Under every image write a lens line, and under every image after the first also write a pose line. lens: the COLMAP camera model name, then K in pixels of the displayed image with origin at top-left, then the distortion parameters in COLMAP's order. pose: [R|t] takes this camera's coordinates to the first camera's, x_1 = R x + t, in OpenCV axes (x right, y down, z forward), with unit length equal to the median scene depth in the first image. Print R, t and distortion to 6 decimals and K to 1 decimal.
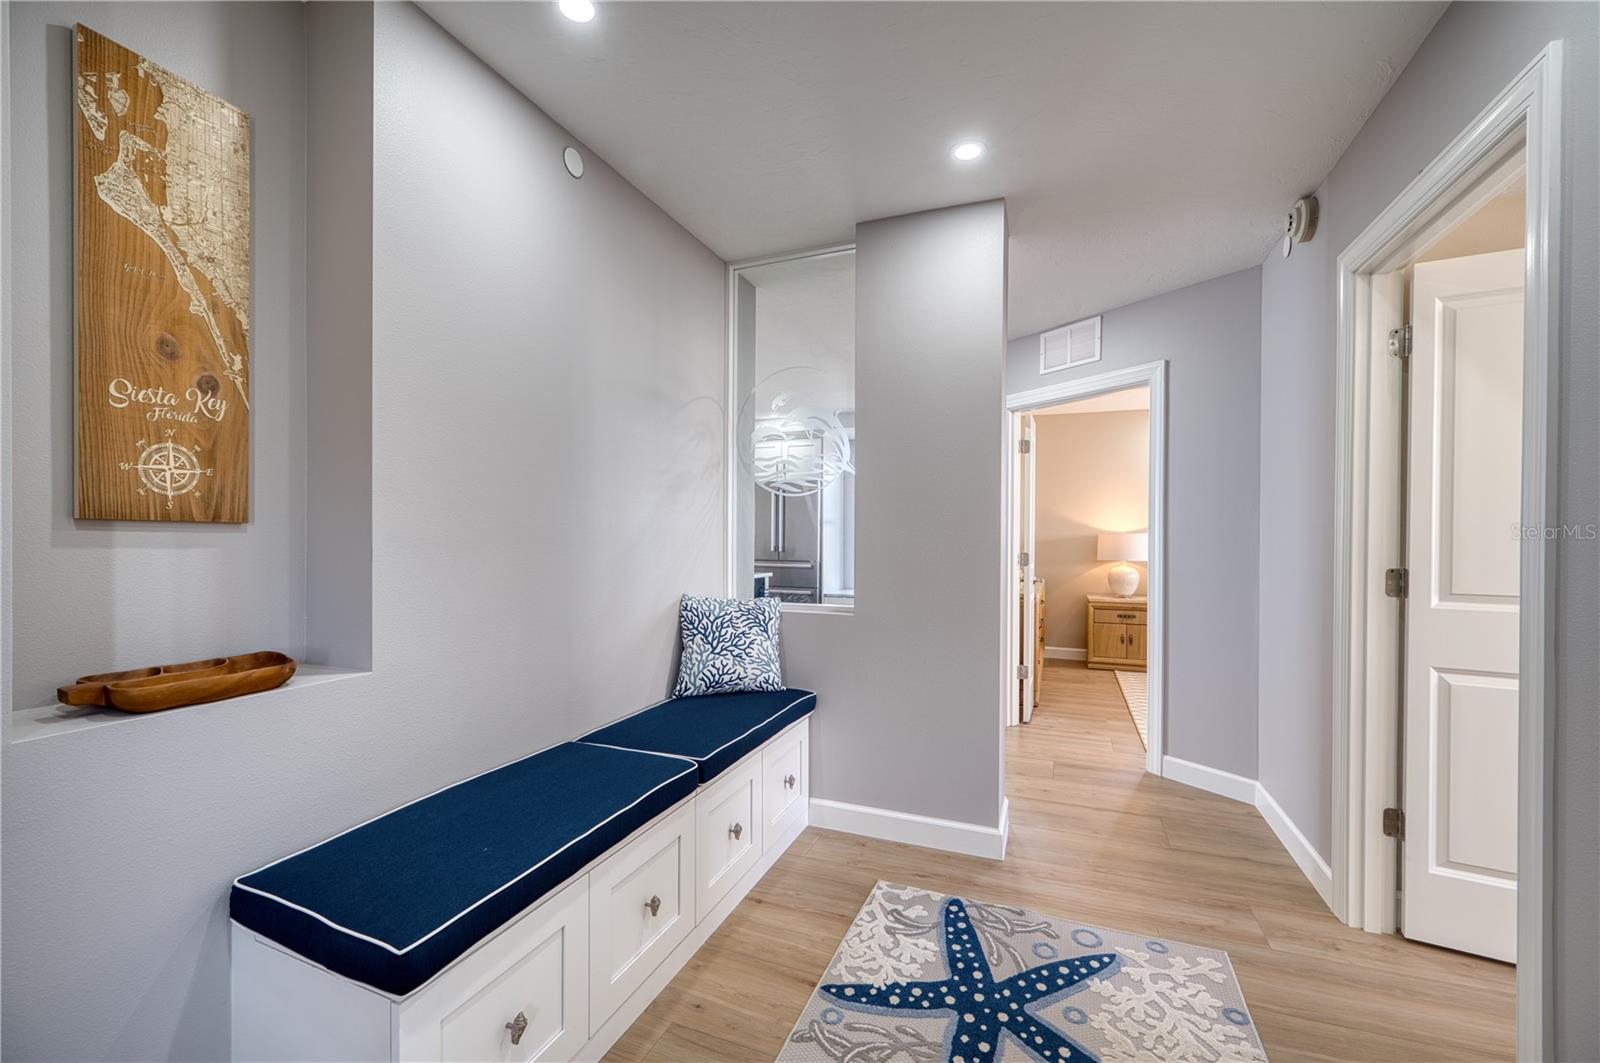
lens RADIAL K [[648.4, 0, 794.8], [0, 648.4, 529.5], [0, 0, 1]] dist [-0.020496, 0.000153]
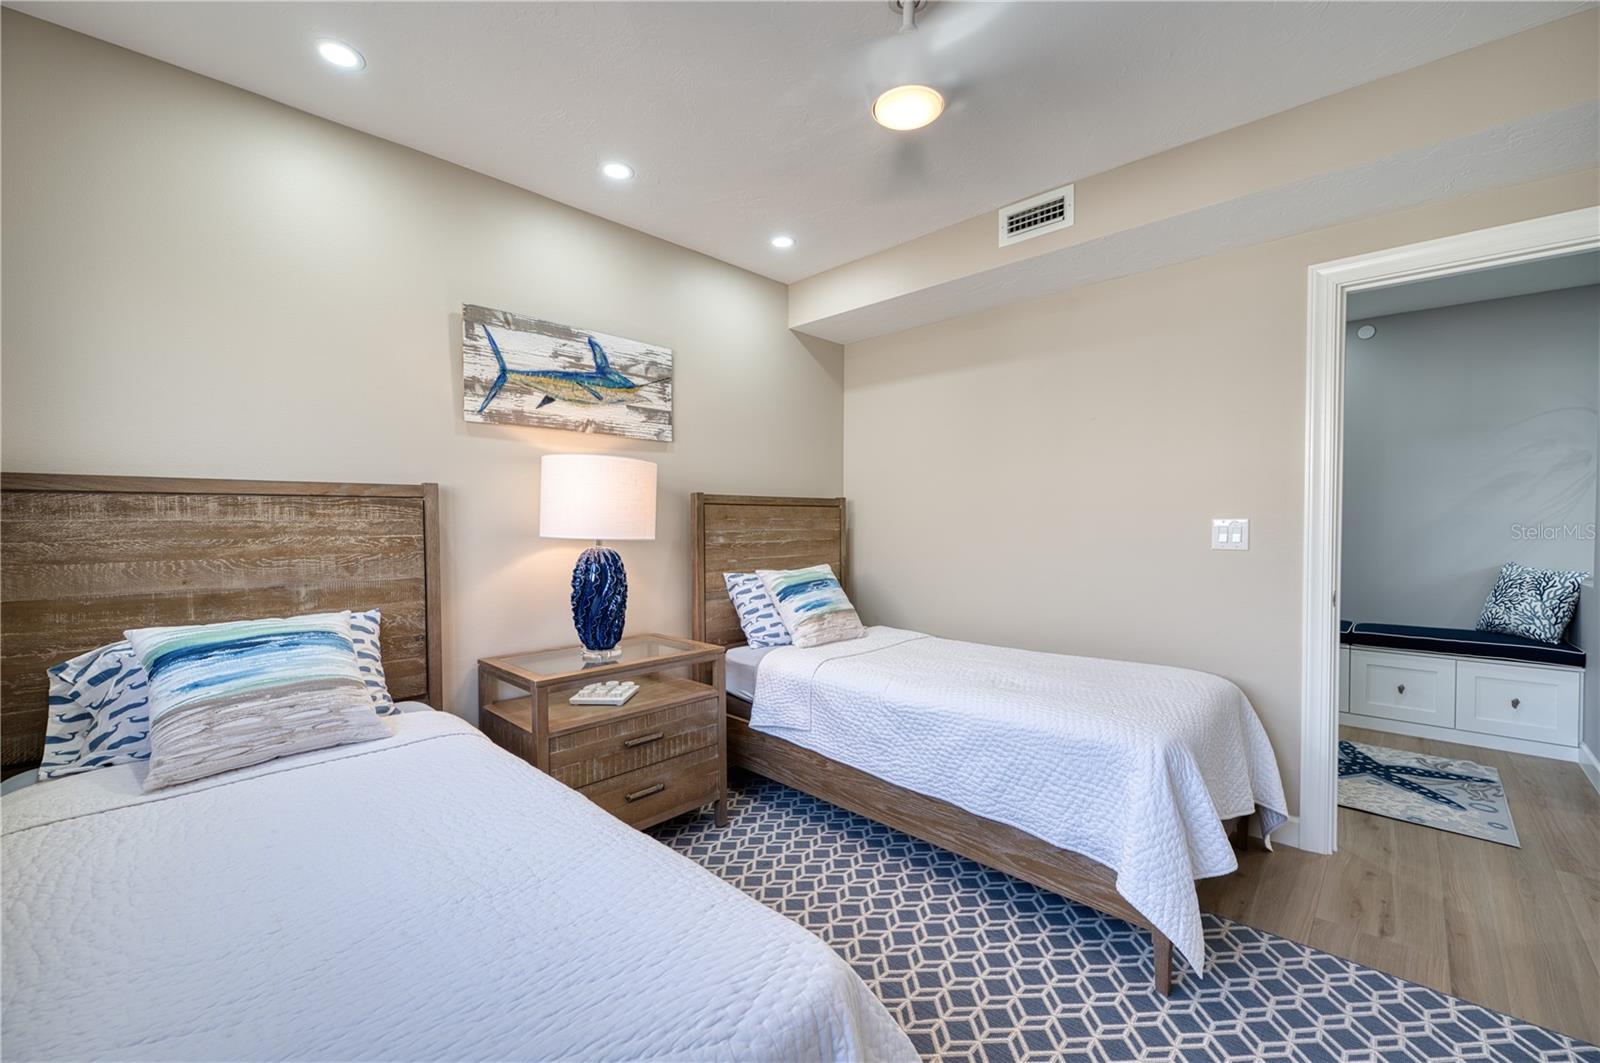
lens RADIAL K [[648.4, 0, 807.3], [0, 648.4, 539.0], [0, 0, 1]] dist [-0.020496, 0.000153]
pose [[-0.353802, 0.022016, -0.935061, 2.540342], [0.008265, 0.999757, 0.020412, 0.013546], [0.935284, -0.000507, -0.353898, 0.121589]]
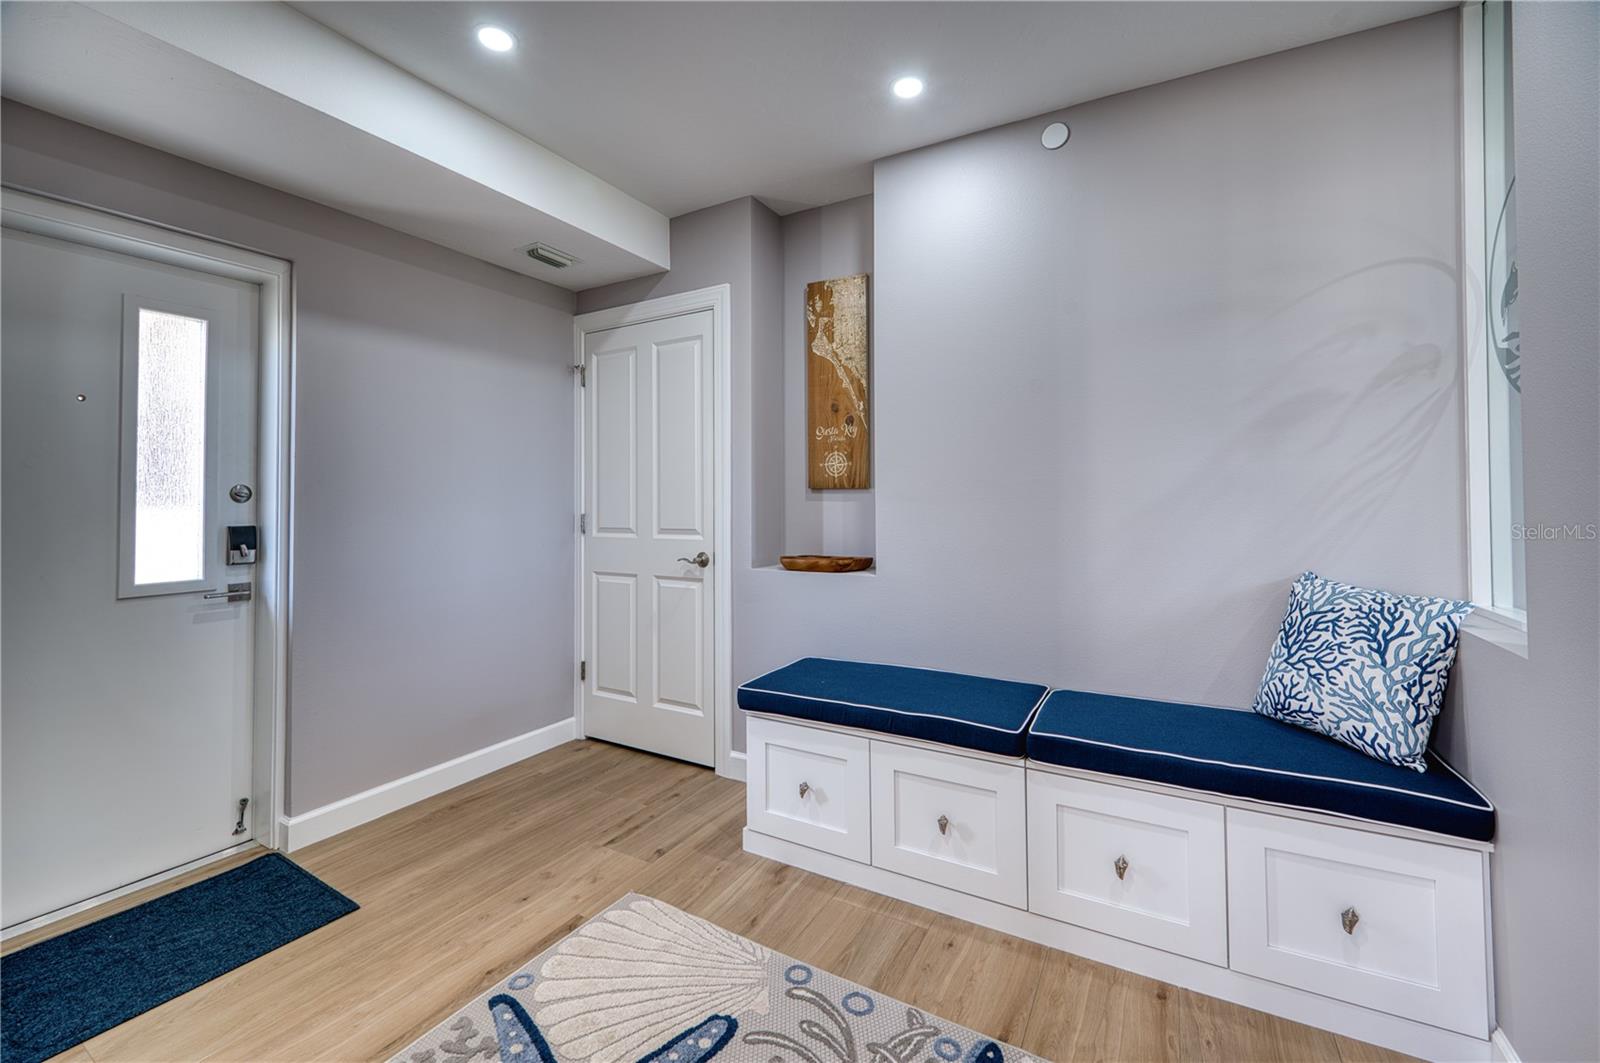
lens RADIAL K [[648.4, 0, 802.1], [0, 648.4, 484.2], [0, 0, 1]] dist [-0.020496, 0.000153]
pose [[-0.129603, -0.032022, -0.991049, 0.897972], [0.012979, 0.999338, -0.033987, 0.033977], [0.991481, -0.017268, -0.129102, 0.881725]]
